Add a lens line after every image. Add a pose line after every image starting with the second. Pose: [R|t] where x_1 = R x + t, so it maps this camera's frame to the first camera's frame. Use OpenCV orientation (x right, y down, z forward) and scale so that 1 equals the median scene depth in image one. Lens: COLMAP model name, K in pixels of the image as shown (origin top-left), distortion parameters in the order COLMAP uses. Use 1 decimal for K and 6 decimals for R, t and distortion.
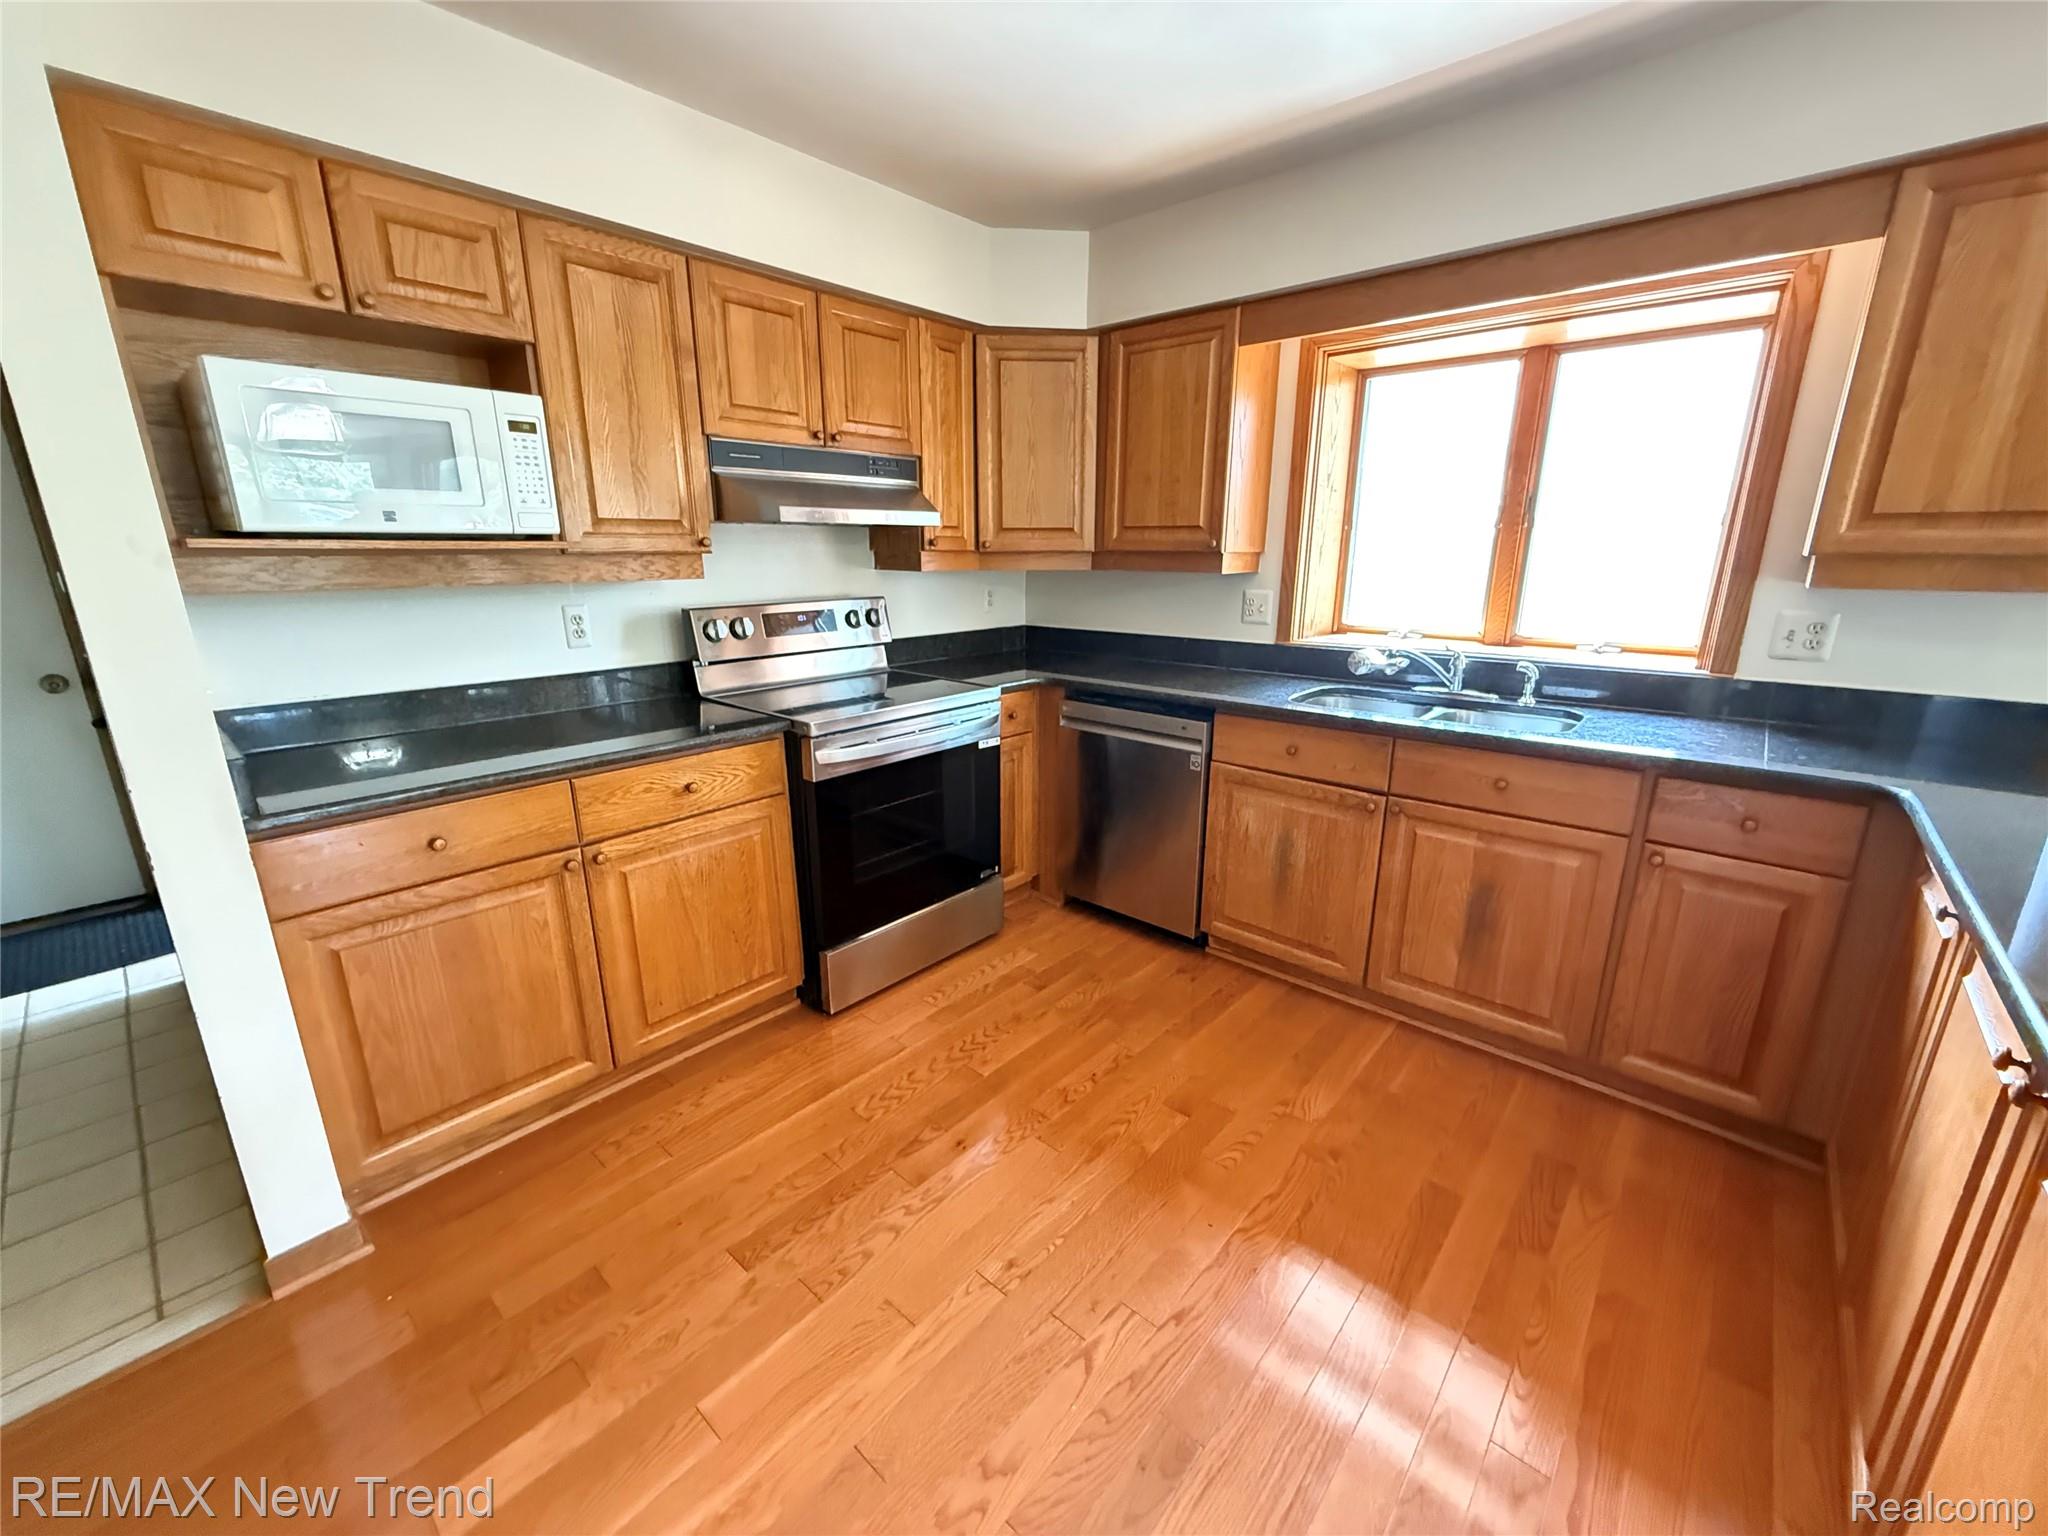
lens RADIAL K [[816.4, 0, 1027.3], [0, 816.4, 768.6], [0, 0, 1]] dist [-0.001171, -0.000401]
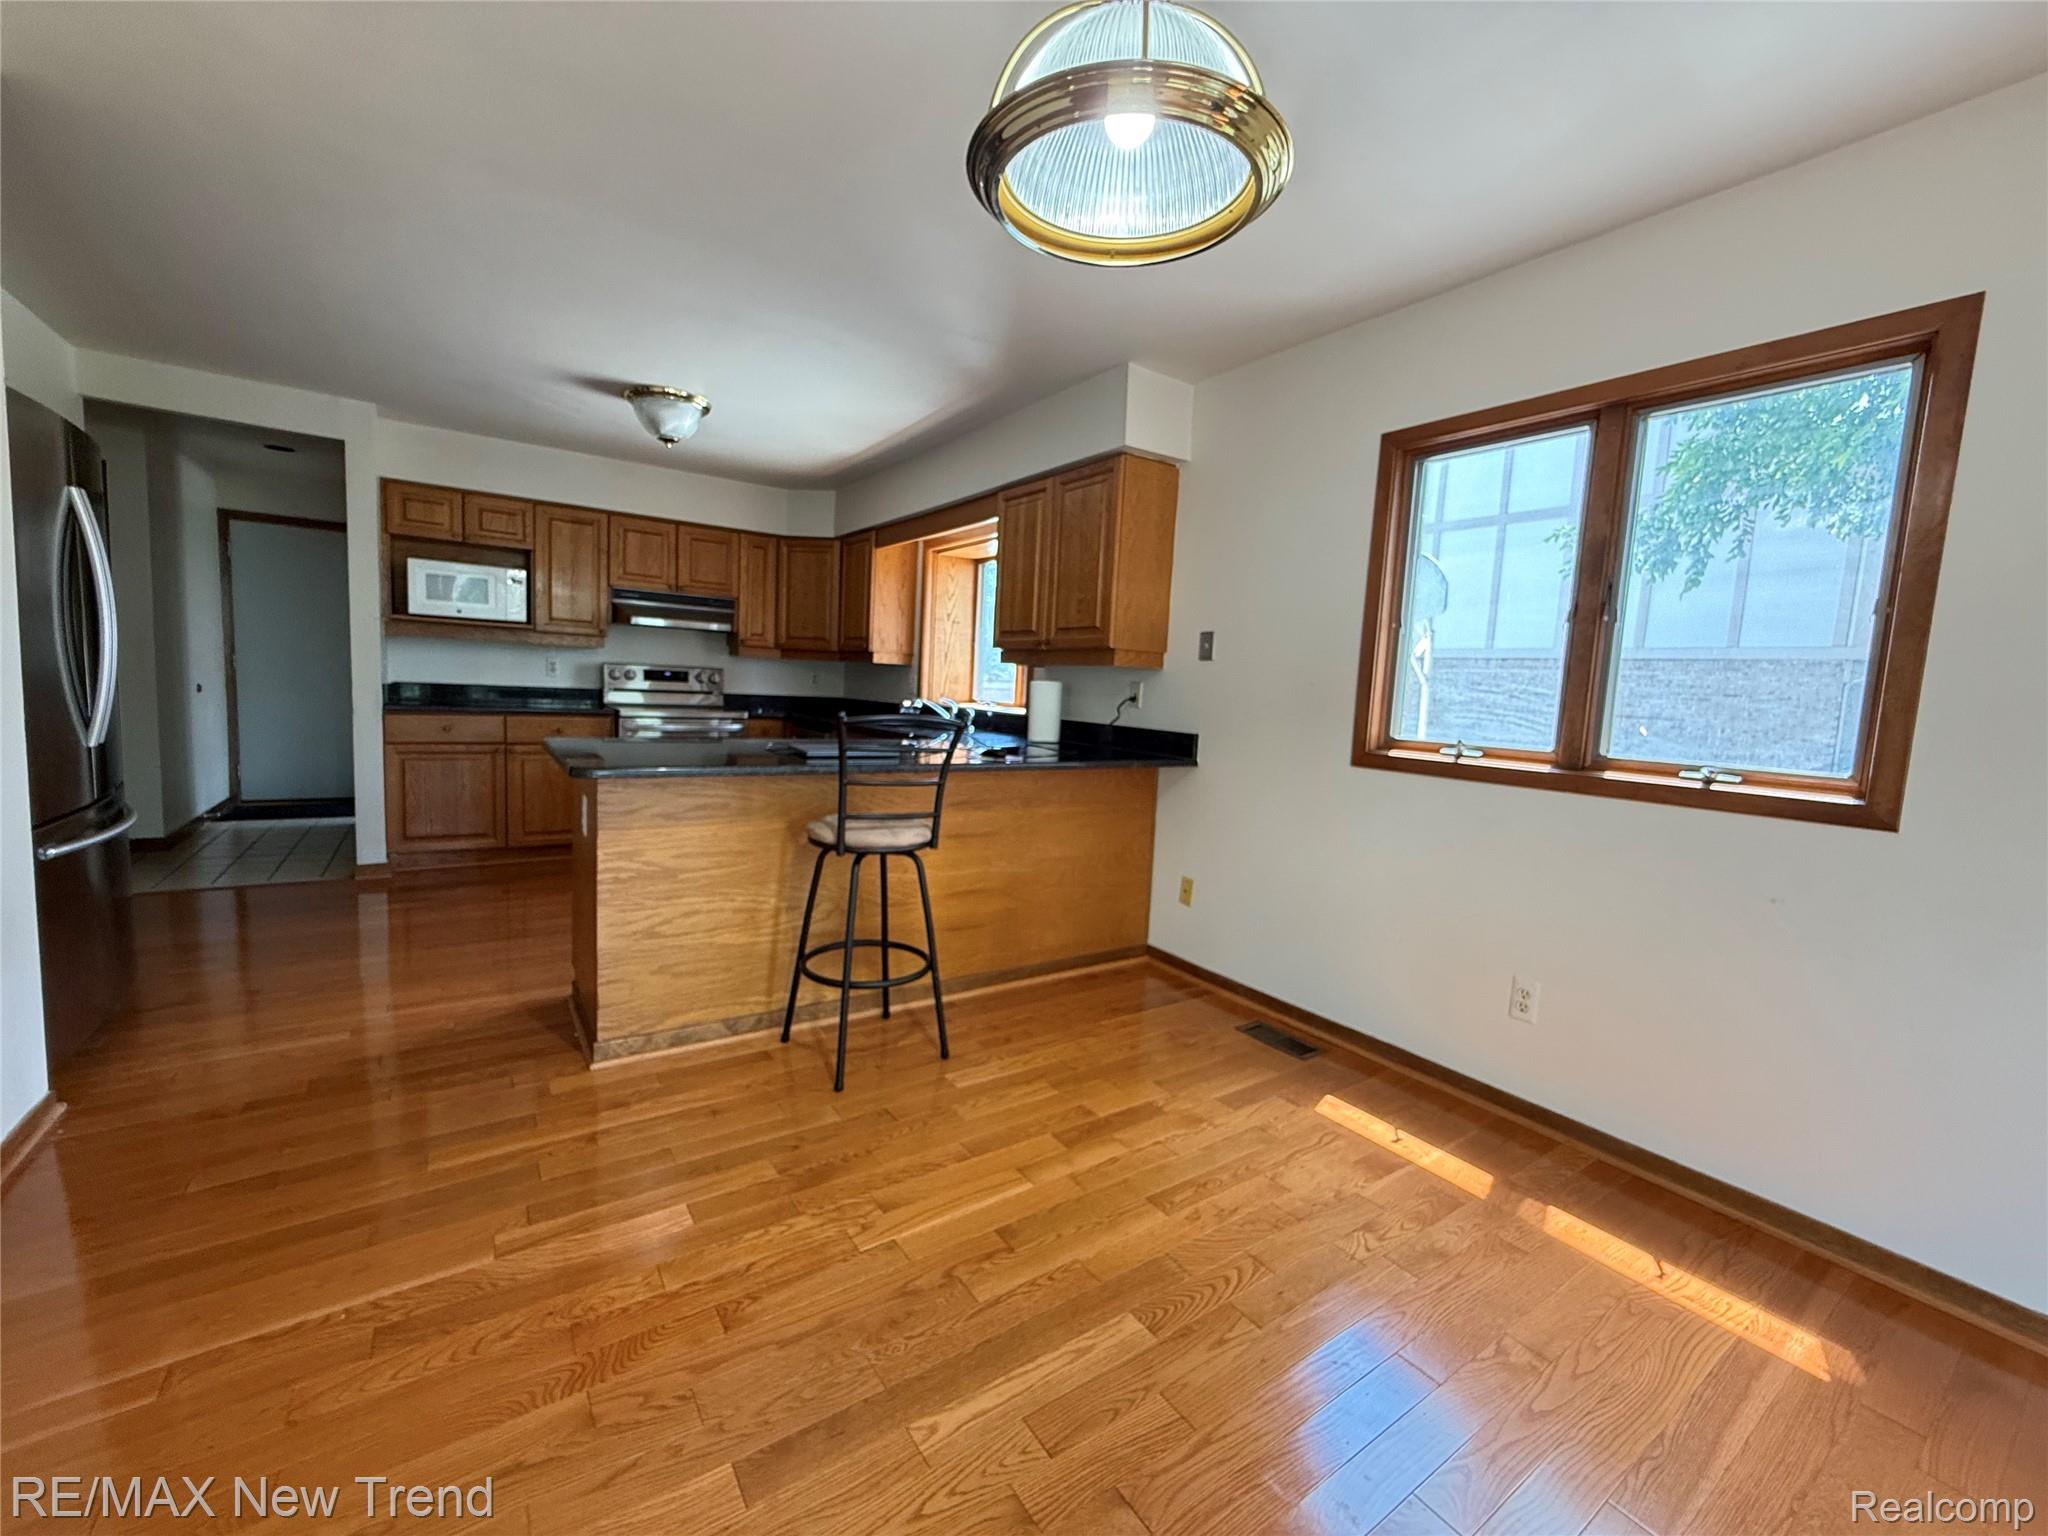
lens RADIAL K [[816.4, 0, 1018.5], [0, 816.4, 768.1], [0, 0, 1]] dist [-0.001171, -0.000401]
pose [[0.969105, 0.074881, -0.235006, 1.263070], [-0.113496, 0.981318, -0.155348, 0.307243], [0.218983, 0.177221, 0.959499, -0.825565]]
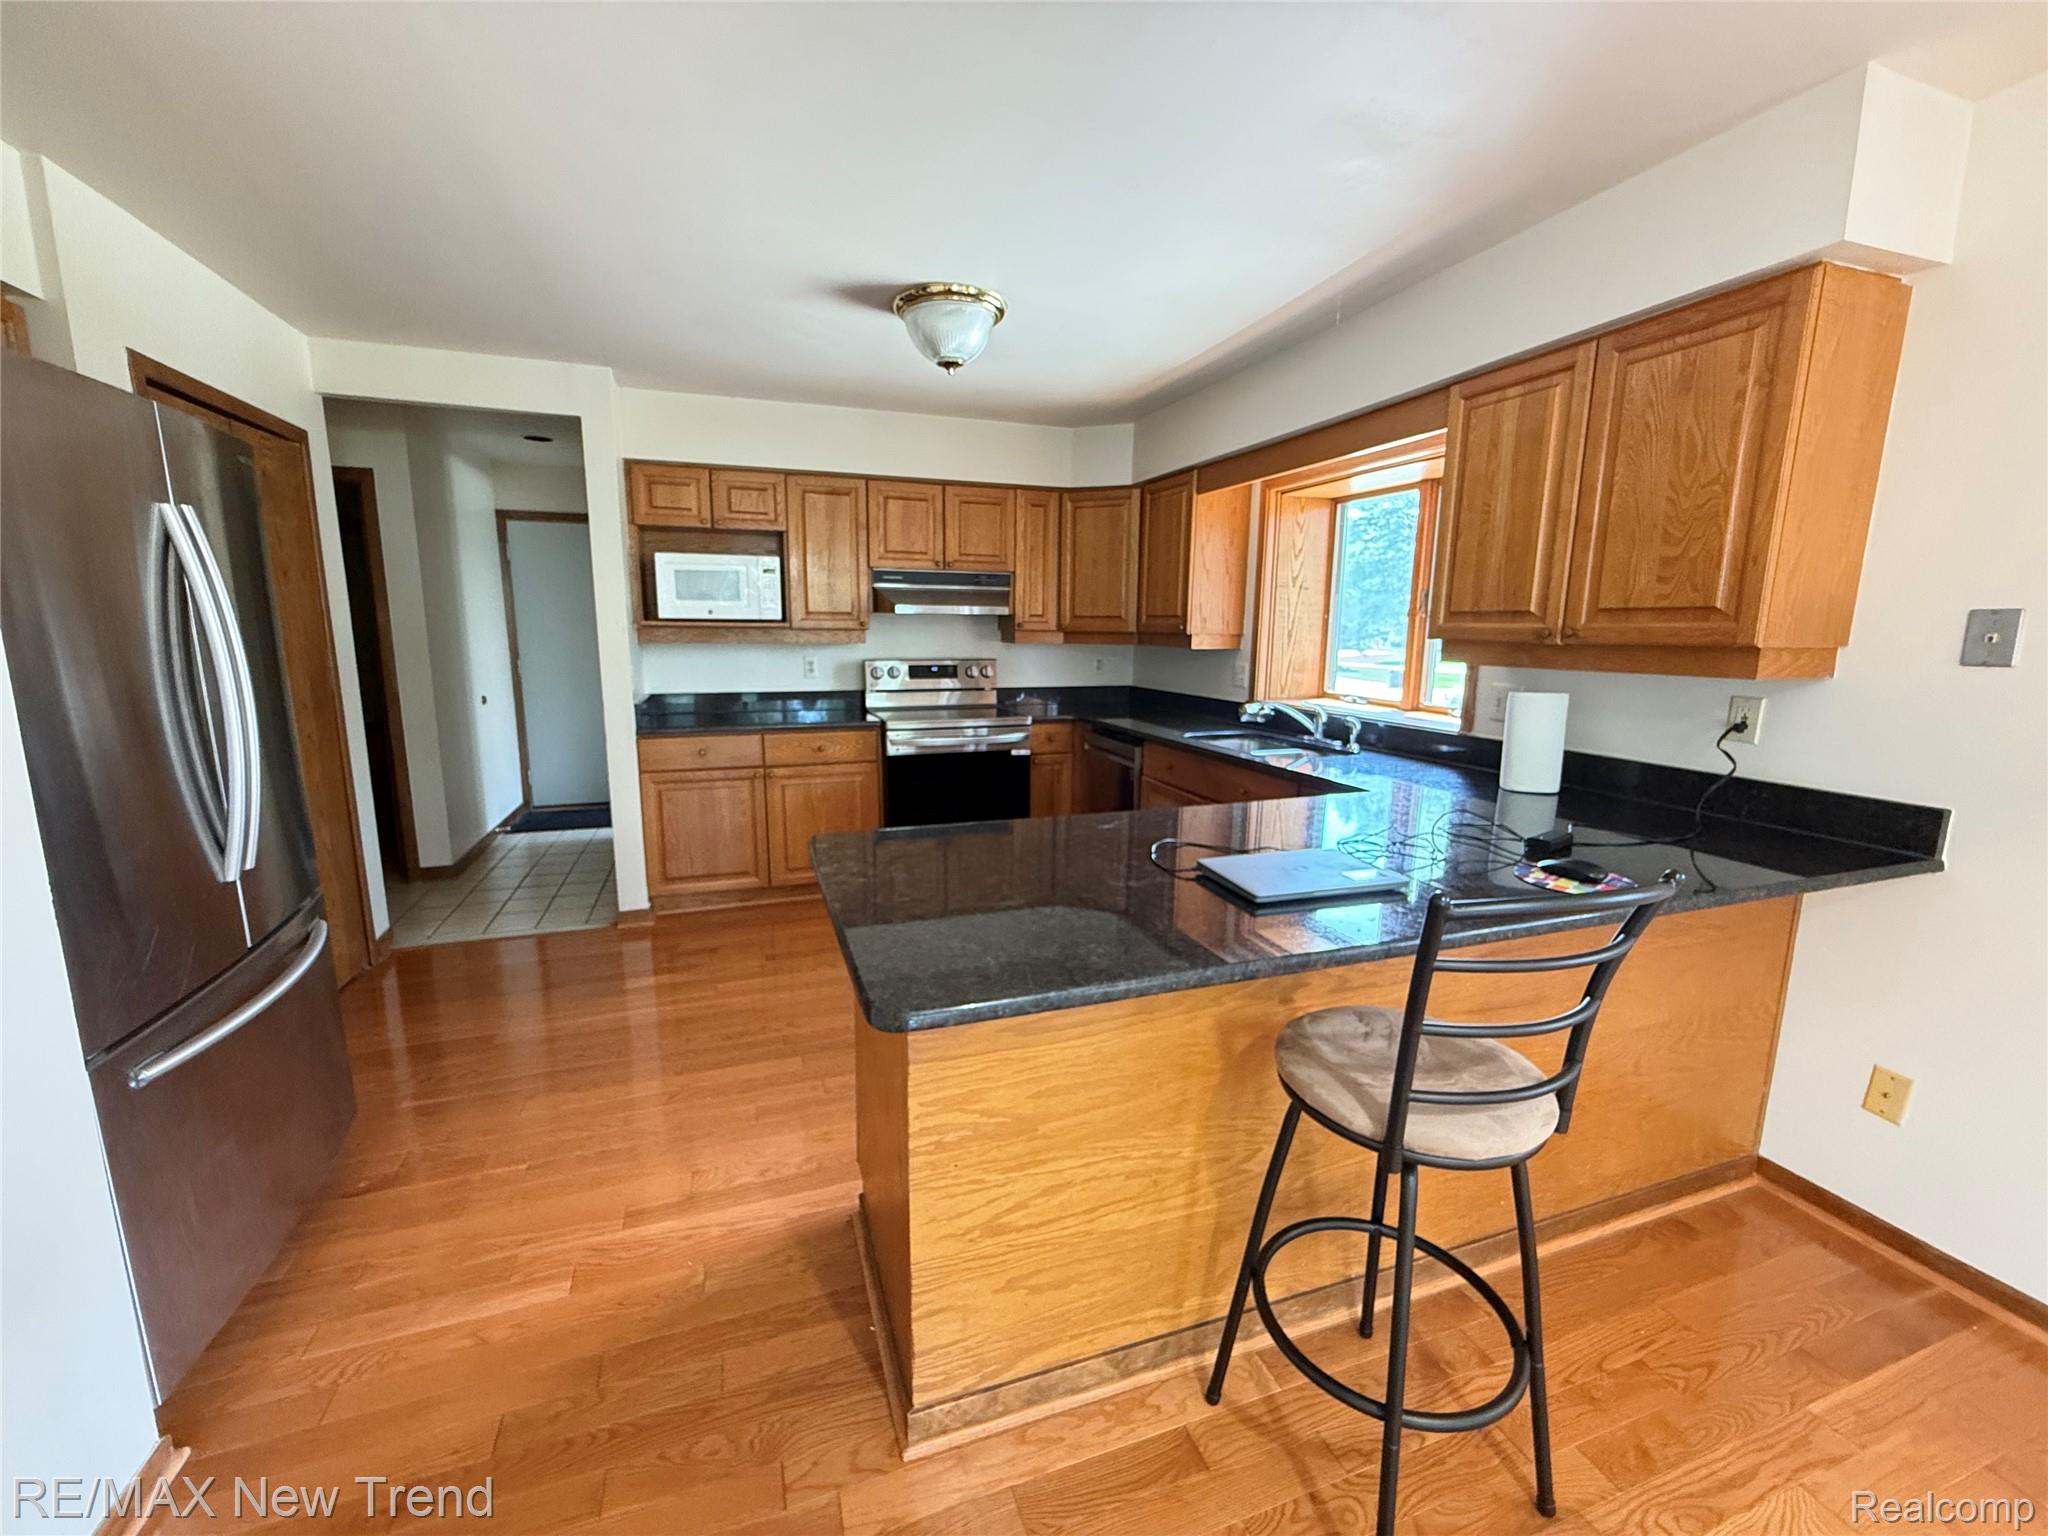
lens RADIAL K [[816.4, 0, 1021.6], [0, 816.4, 768.2], [0, 0, 1]] dist [-0.001171, -0.000401]
pose [[0.875500, 0.092361, -0.474310, 0.833373], [-0.136264, 0.988917, -0.058953, 0.107506], [0.463608, 0.116245, 0.878382, -0.425689]]
